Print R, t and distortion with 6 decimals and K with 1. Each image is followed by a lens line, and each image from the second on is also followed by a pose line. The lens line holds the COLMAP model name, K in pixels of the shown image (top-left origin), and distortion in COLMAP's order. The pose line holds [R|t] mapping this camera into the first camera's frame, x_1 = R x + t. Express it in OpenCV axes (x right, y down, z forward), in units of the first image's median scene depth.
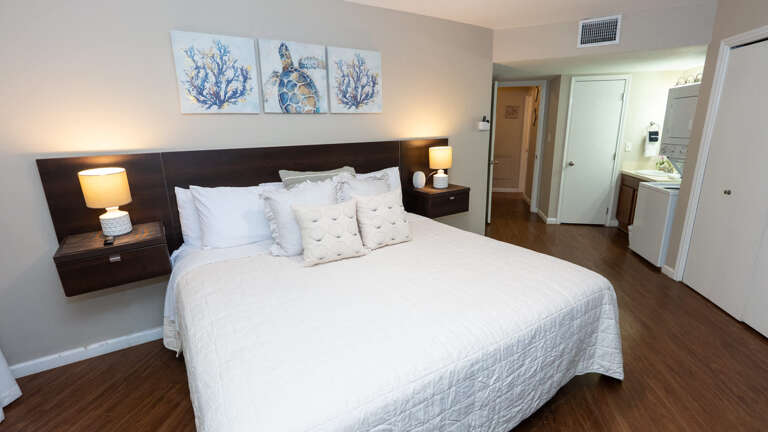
lens RADIAL K [[352.1, 0, 387.9], [0, 352.1, 215.2], [0, 0, 1]] dist [-0.003814, -0.000079]
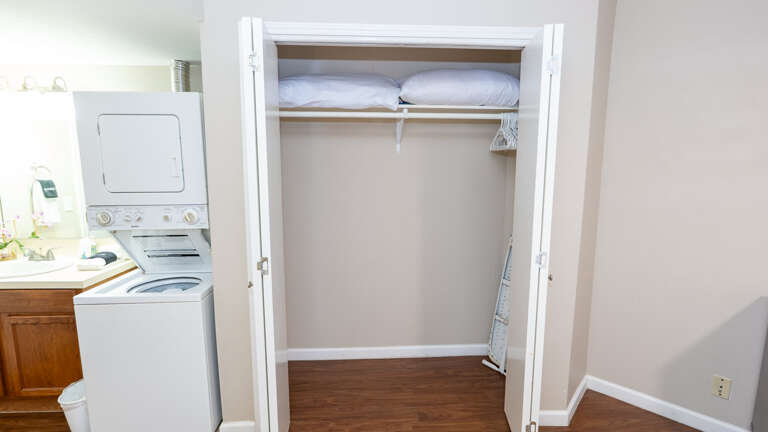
lens RADIAL K [[352.1, 0, 387.9], [0, 352.1, 215.2], [0, 0, 1]] dist [-0.003814, -0.000079]
pose [[-0.233154, -0.110111, 0.966186, 0.179312], [0.240704, 0.956115, 0.167049, -0.137156], [-0.942179, 0.271513, -0.196418, 0.562852]]
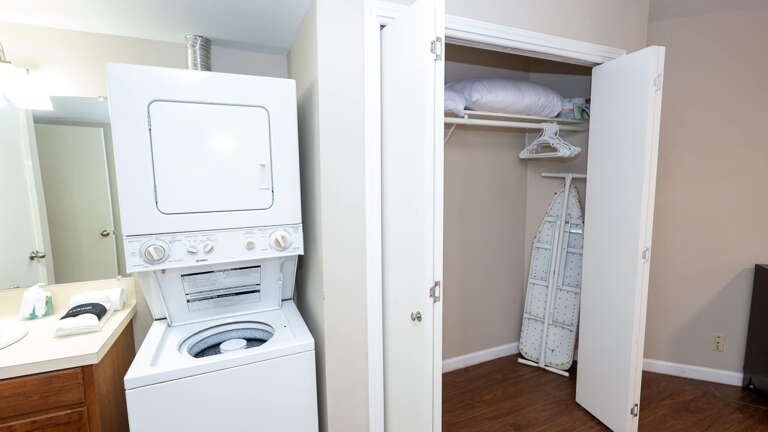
lens RADIAL K [[352.1, 0, 387.9], [0, 352.1, 215.2], [0, 0, 1]] dist [-0.003814, -0.000079]
pose [[-0.556691, -0.064184, 0.828236, 0.311652], [0.225000, 0.948095, 0.224704, -0.190418], [-0.799669, 0.311443, -0.513354, 0.767510]]
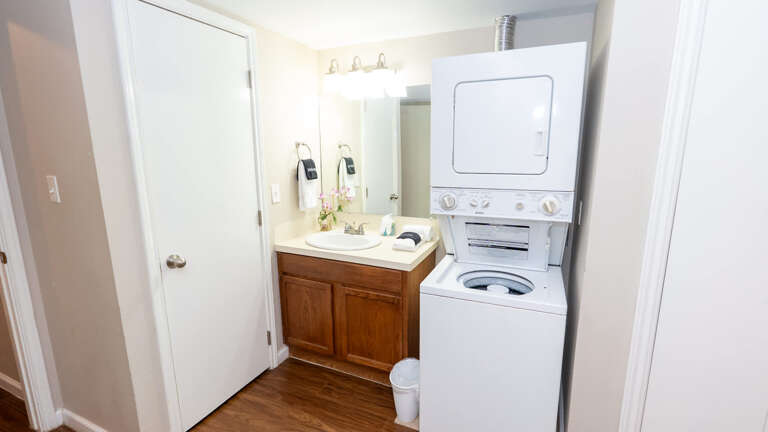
lens RADIAL K [[352.1, 0, 387.9], [0, 352.1, 215.2], [0, 0, 1]] dist [-0.003814, -0.000079]
pose [[0.237338, -0.168366, 0.956725, 0.274461], [0.239618, 0.964581, 0.110306, -0.183907], [-0.941411, 0.203069, 0.269275, 0.746005]]
